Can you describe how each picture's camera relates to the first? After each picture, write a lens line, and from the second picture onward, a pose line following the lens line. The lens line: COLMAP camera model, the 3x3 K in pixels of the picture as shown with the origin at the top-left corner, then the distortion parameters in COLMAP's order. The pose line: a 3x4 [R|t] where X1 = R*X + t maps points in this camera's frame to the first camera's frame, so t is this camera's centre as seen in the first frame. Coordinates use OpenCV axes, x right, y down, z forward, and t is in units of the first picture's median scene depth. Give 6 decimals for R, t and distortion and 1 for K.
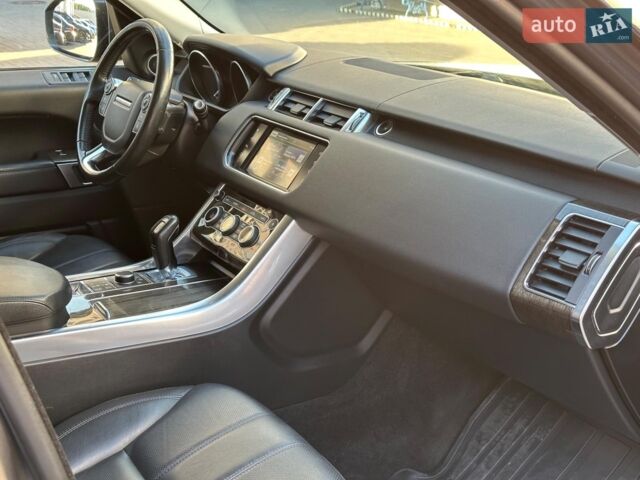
lens RADIAL K [[914.1, 0, 320.0], [0, 914.1, 240.0], [0, 0, 1]] dist [0.142831, 0.003603]
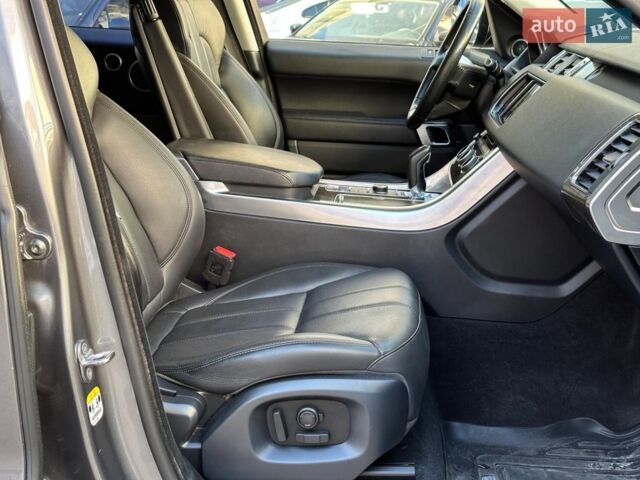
lens RADIAL K [[914.1, 0, 320.0], [0, 914.1, 240.0], [0, 0, 1]] dist [0.142831, 0.003603]
pose [[0.790585, 0.166158, -0.589378, 0.437665], [-0.212052, 0.977218, -0.008946, 0.129994], [0.574464, 0.132051, 0.807808, -0.026953]]
